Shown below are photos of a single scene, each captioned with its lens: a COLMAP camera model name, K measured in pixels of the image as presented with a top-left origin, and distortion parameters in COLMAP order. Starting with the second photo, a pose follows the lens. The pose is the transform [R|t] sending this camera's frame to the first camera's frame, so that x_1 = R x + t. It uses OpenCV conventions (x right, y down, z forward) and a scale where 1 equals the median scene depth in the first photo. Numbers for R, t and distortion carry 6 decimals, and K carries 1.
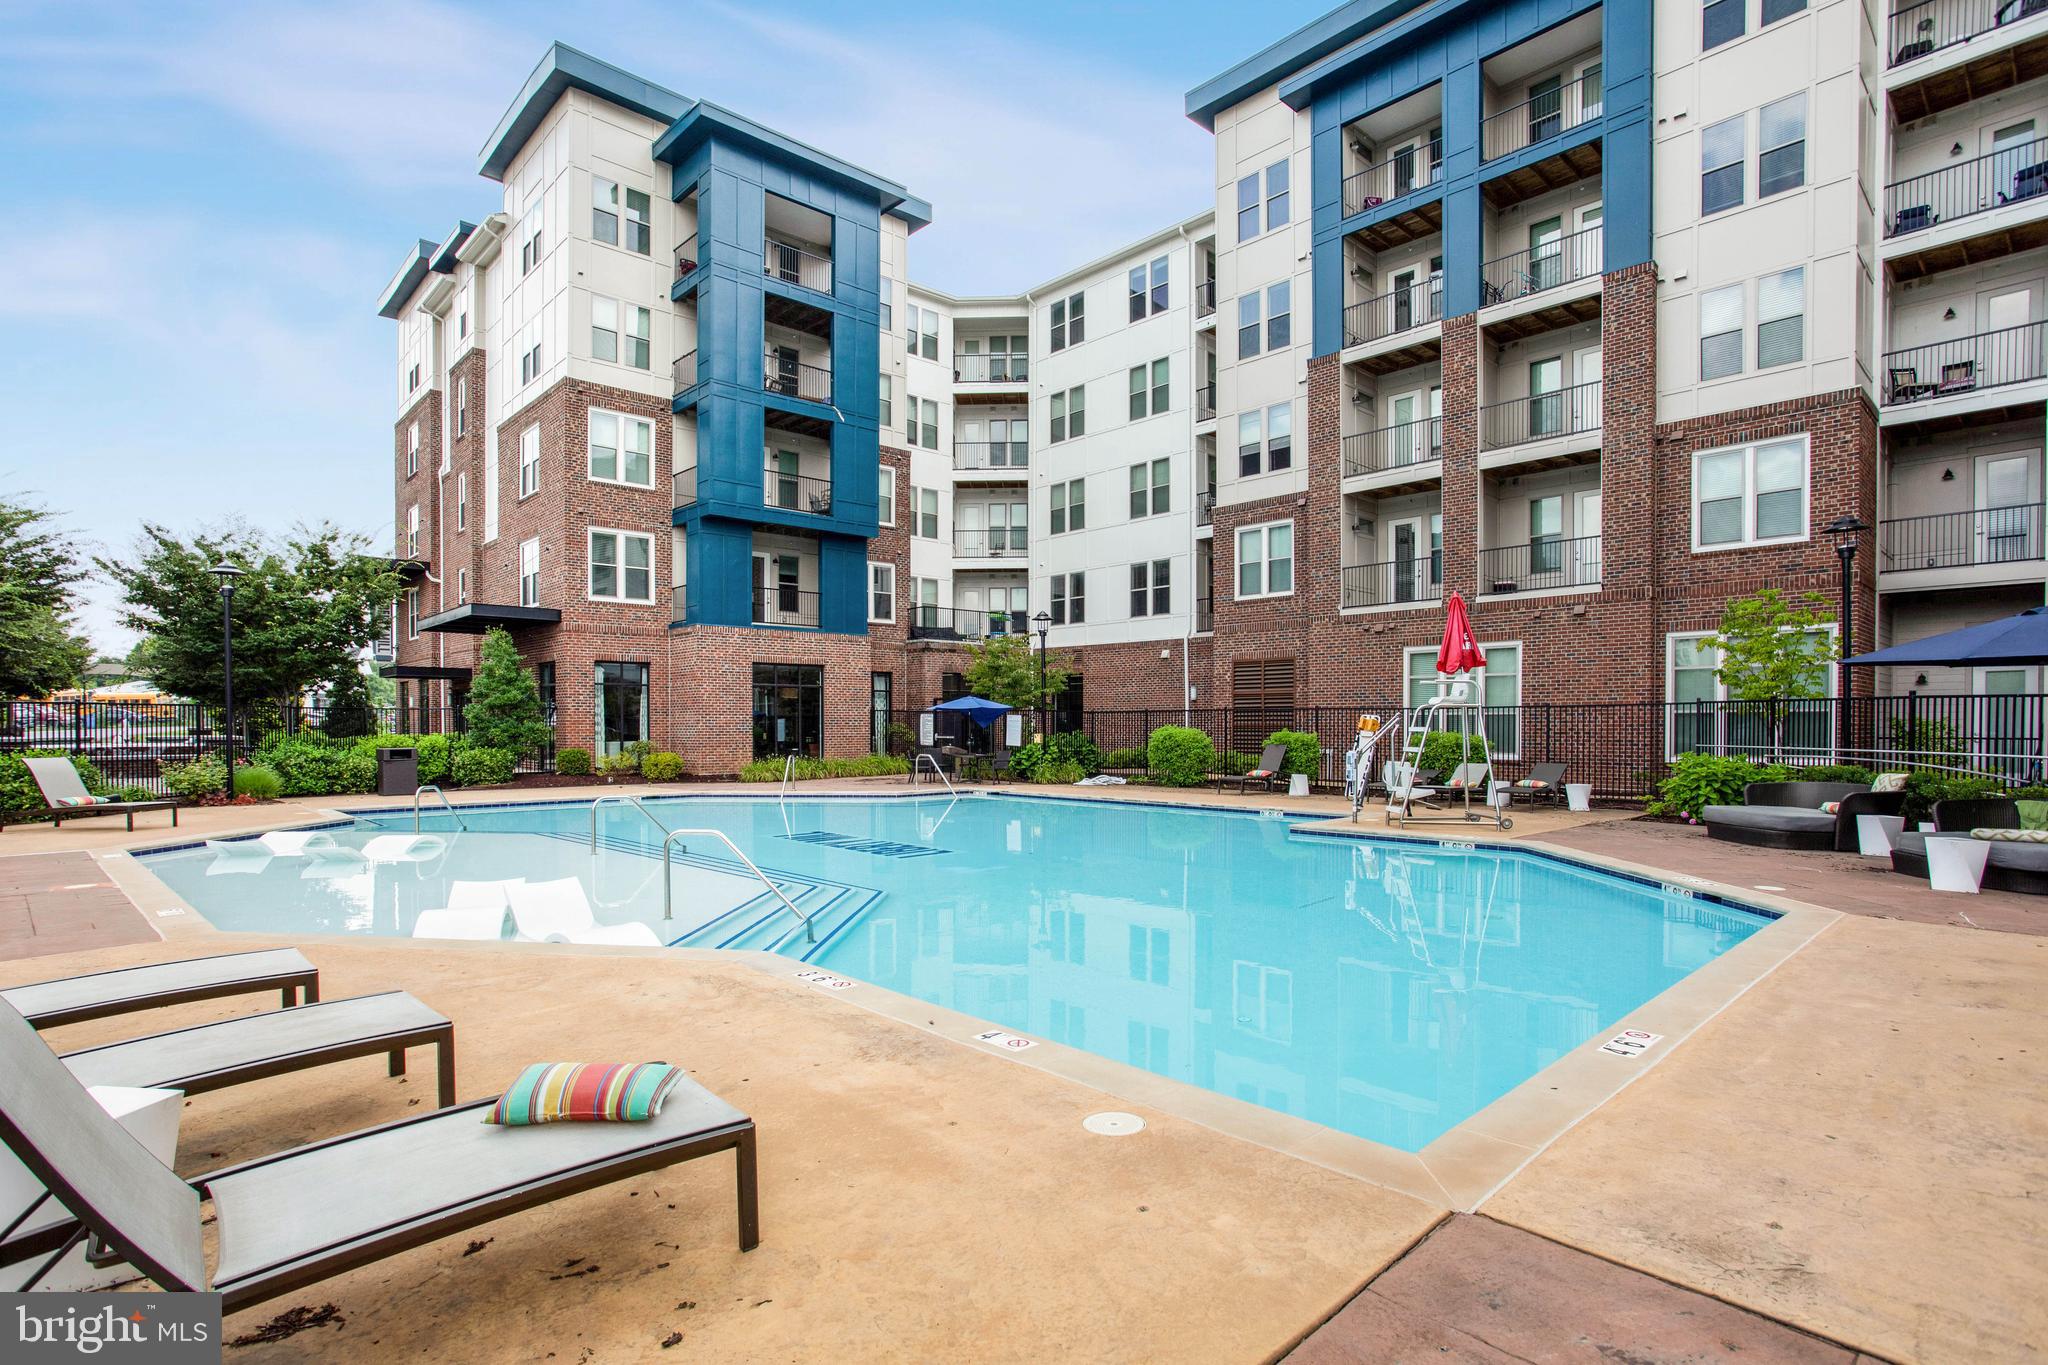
lens RADIAL K [[1021.0, 0, 1067.3], [0, 1021.0, 755.3], [0, 0, 1]] dist [-0.022436, 0.011760]
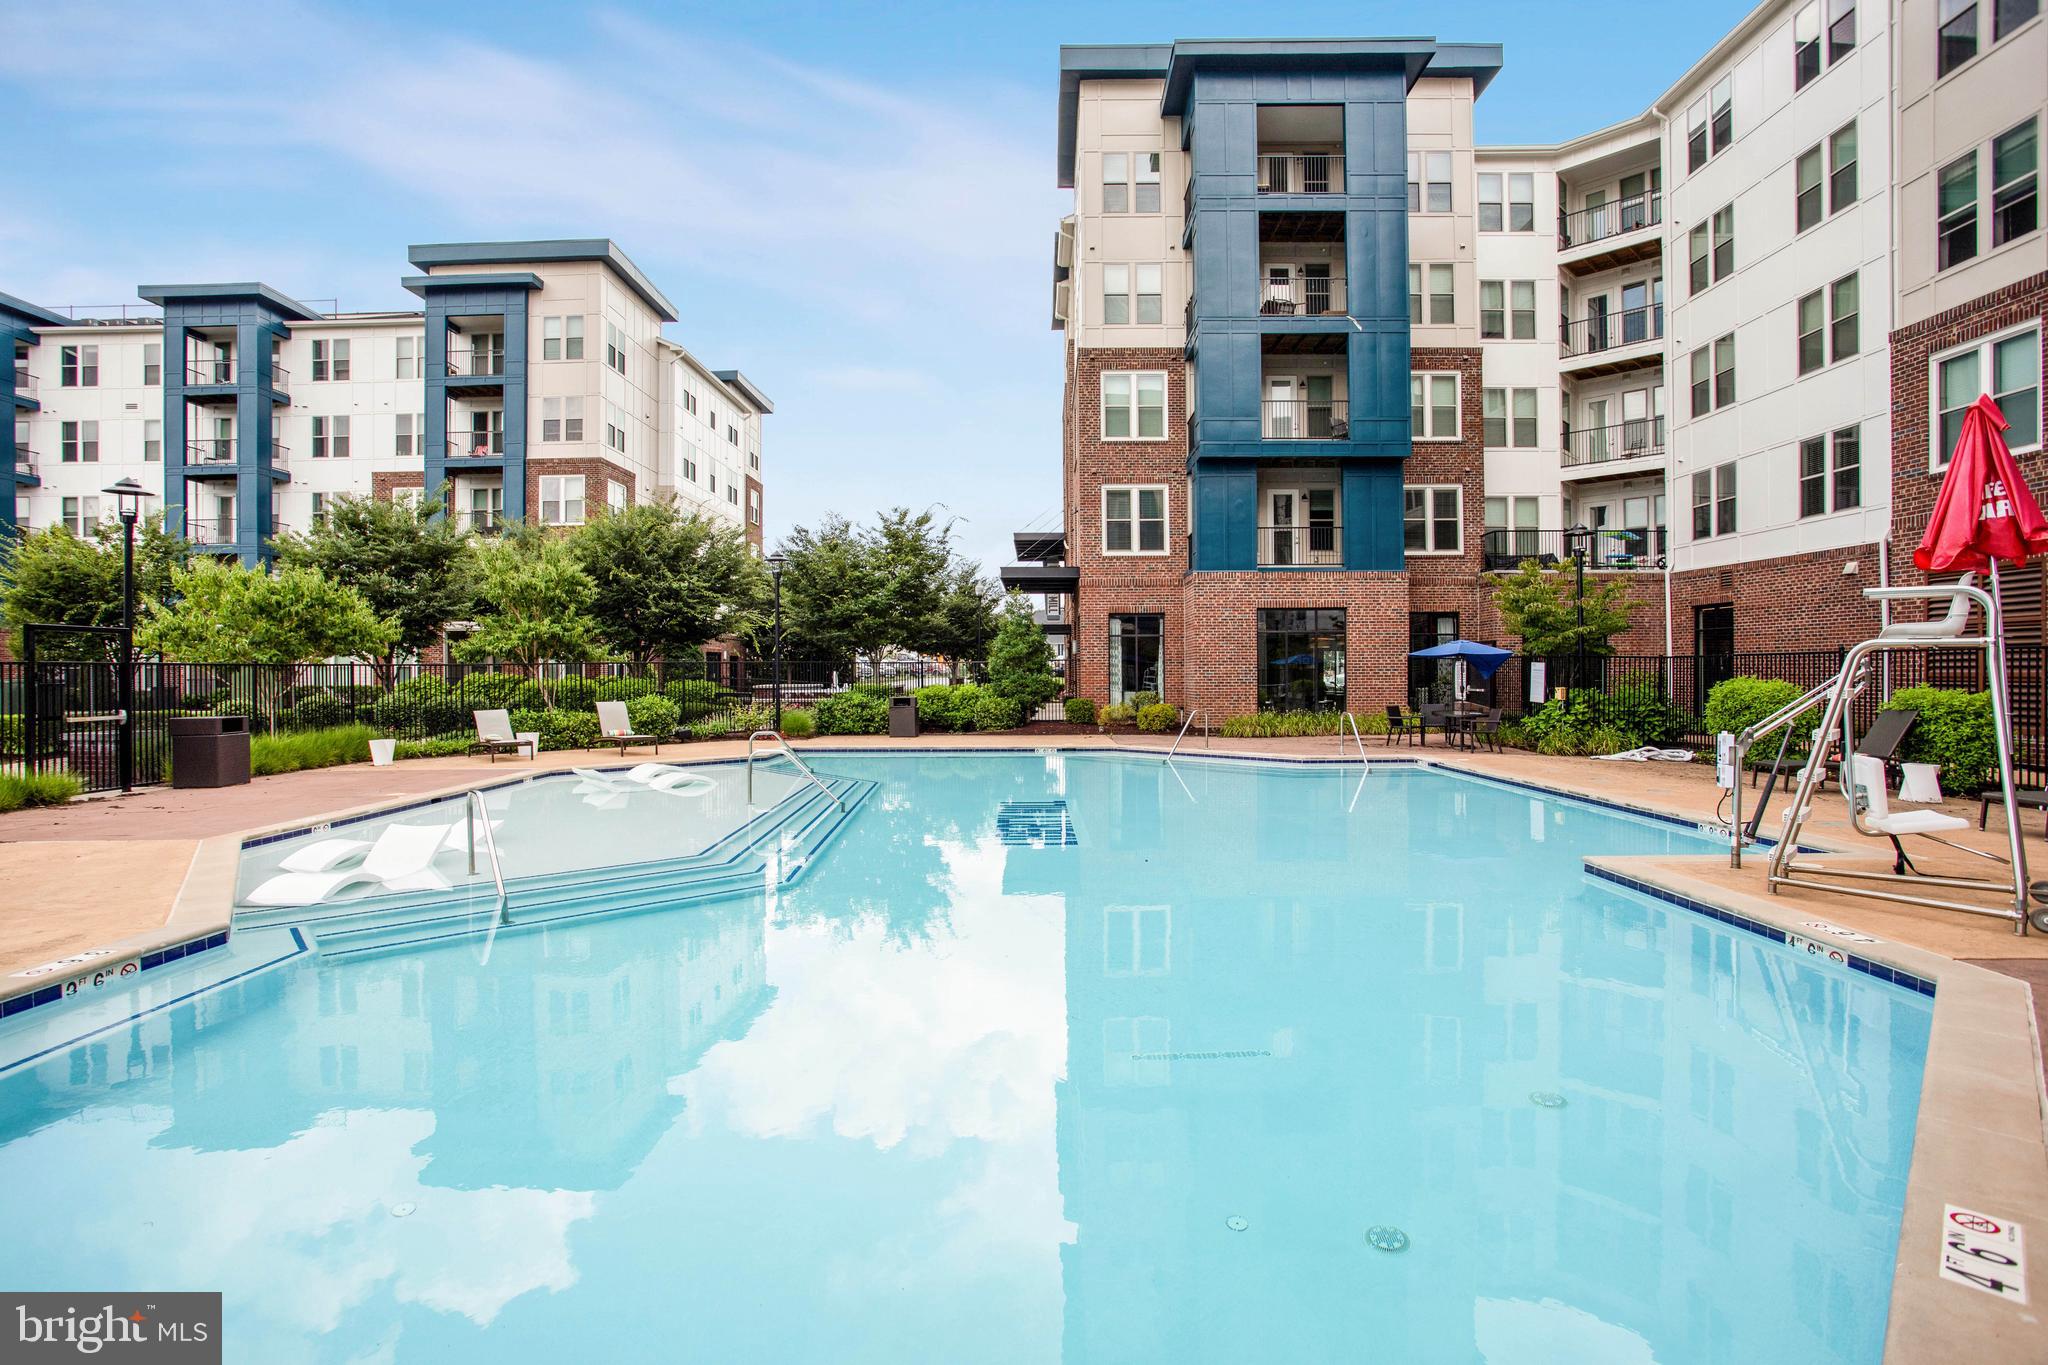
lens RADIAL K [[1021.0, 0, 1036.7], [0, 1021.0, 674.8], [0, 0, 1]] dist [-0.022436, 0.011760]
pose [[0.726821, -0.000989, -0.686826, 0.172501], [-0.018271, 0.999617, -0.020775, -0.006705], [0.686584, 0.027649, 0.726525, 0.170900]]
